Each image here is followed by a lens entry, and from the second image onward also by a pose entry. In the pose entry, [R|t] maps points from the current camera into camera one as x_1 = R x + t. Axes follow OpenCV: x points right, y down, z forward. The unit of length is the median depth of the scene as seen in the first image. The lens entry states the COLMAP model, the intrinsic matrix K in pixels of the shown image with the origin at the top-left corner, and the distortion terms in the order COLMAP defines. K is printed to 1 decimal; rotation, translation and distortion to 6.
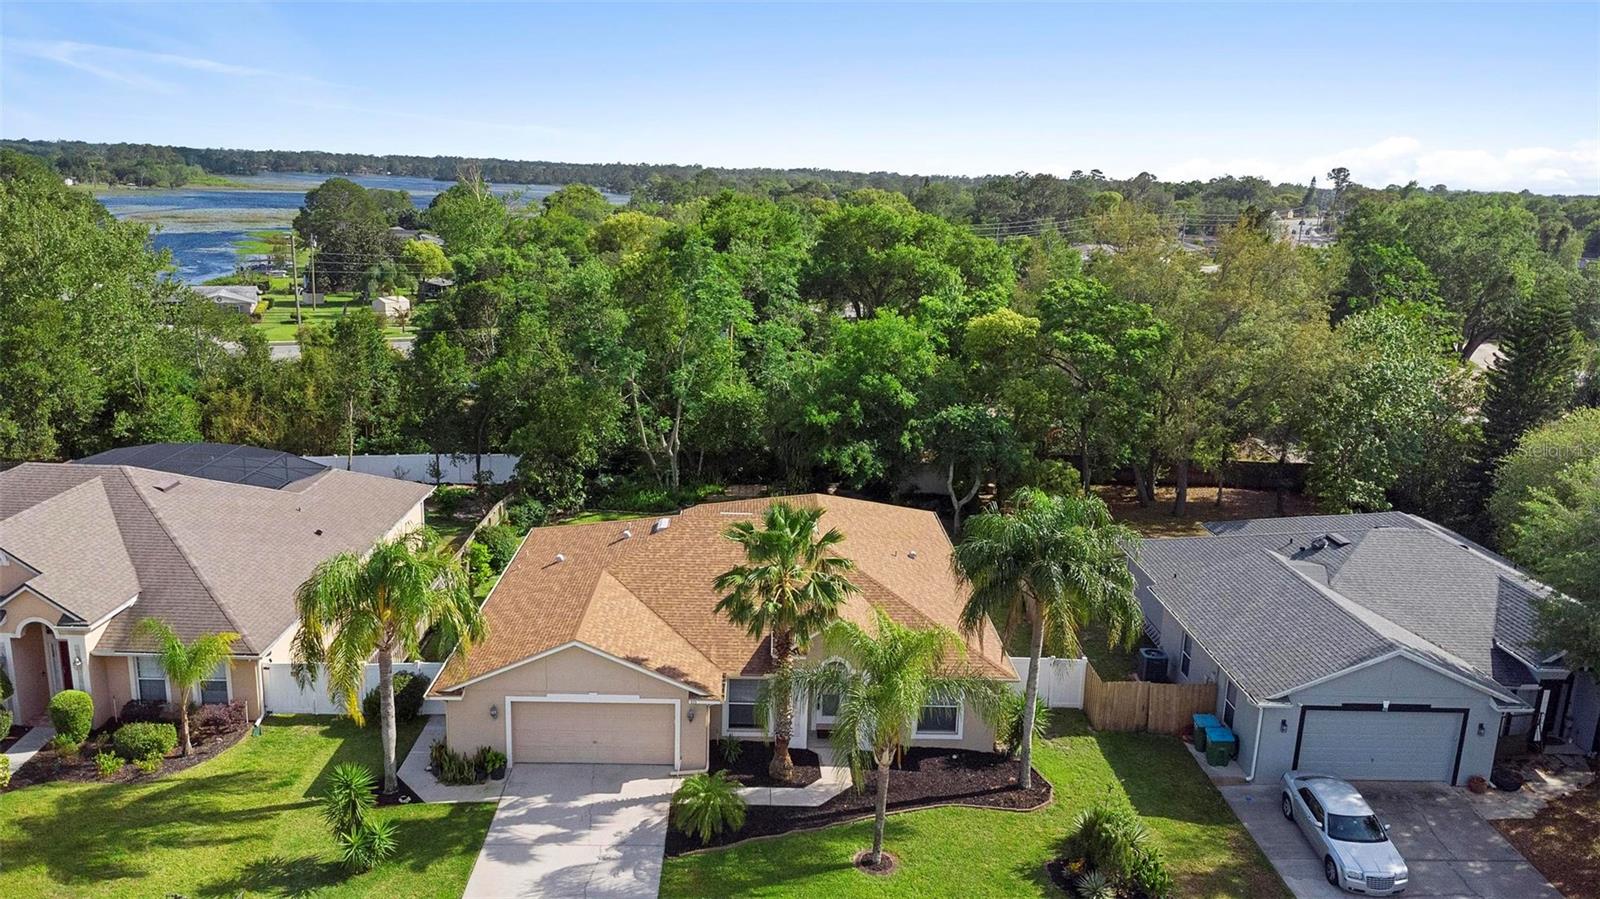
lens RADIAL K [[1154.3, 0, 800.0], [0, 1154.3, 449.5], [0, 0, 1]] dist [0.036152, -0.043026]
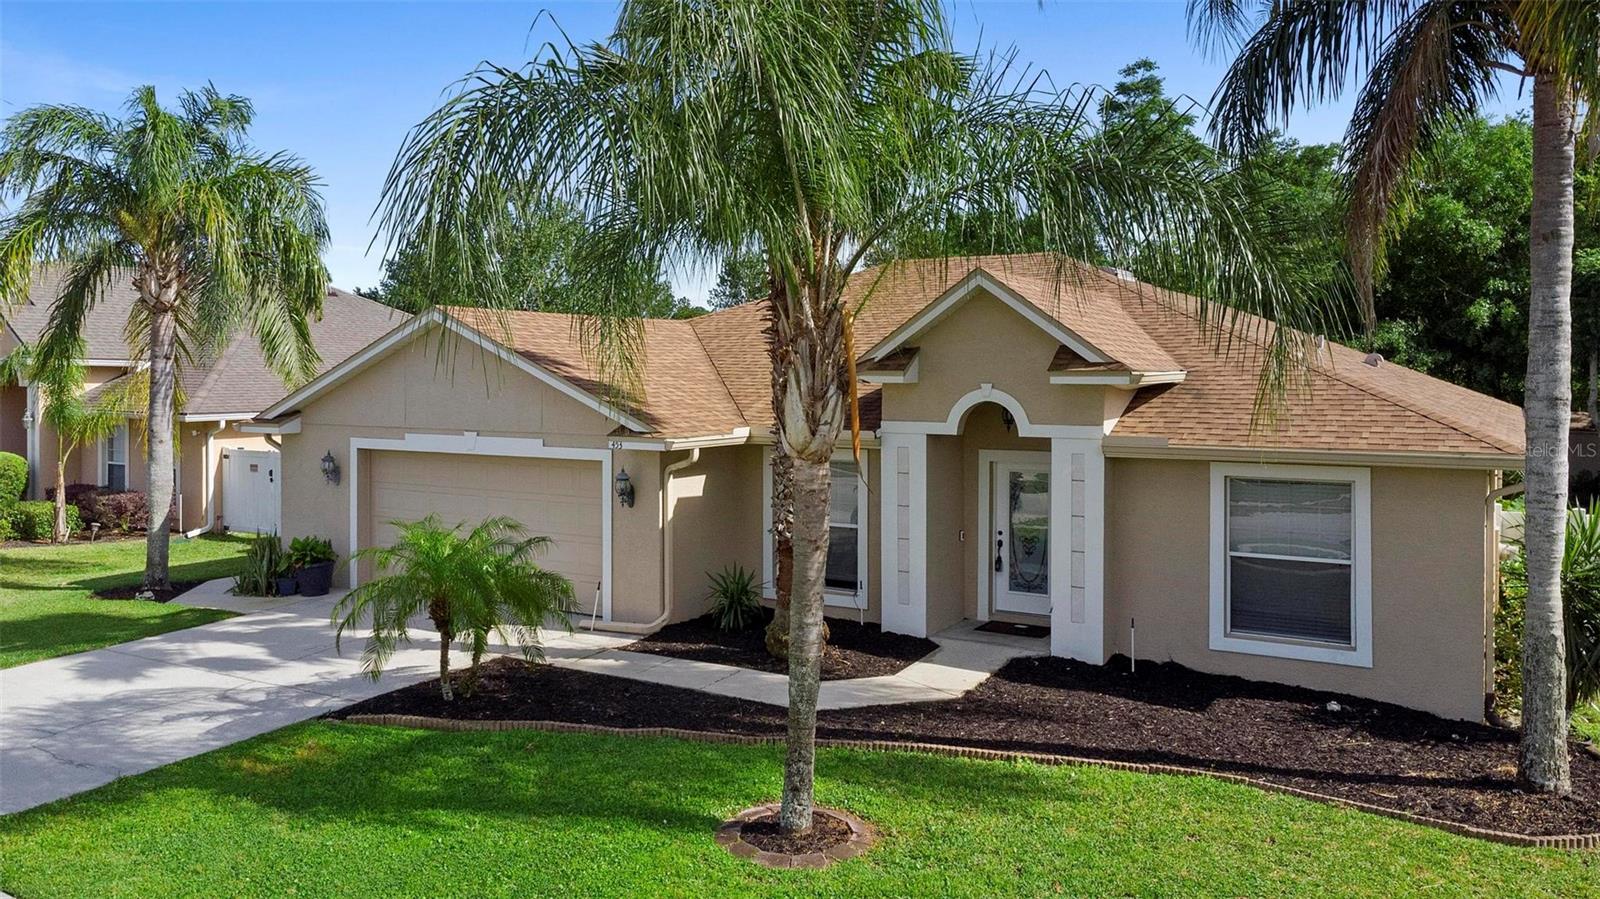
lens RADIAL K [[1179.5, 0, 798.3], [0, 1179.5, 384.6], [0, 0, 1]] dist [0.034128, -0.042683]
pose [[0.842557, -0.025894, -0.537985, 0.191154], [-0.097257, 0.975110, -0.199251, 0.260797], [0.529754, 0.220203, 0.819067, 0.628065]]
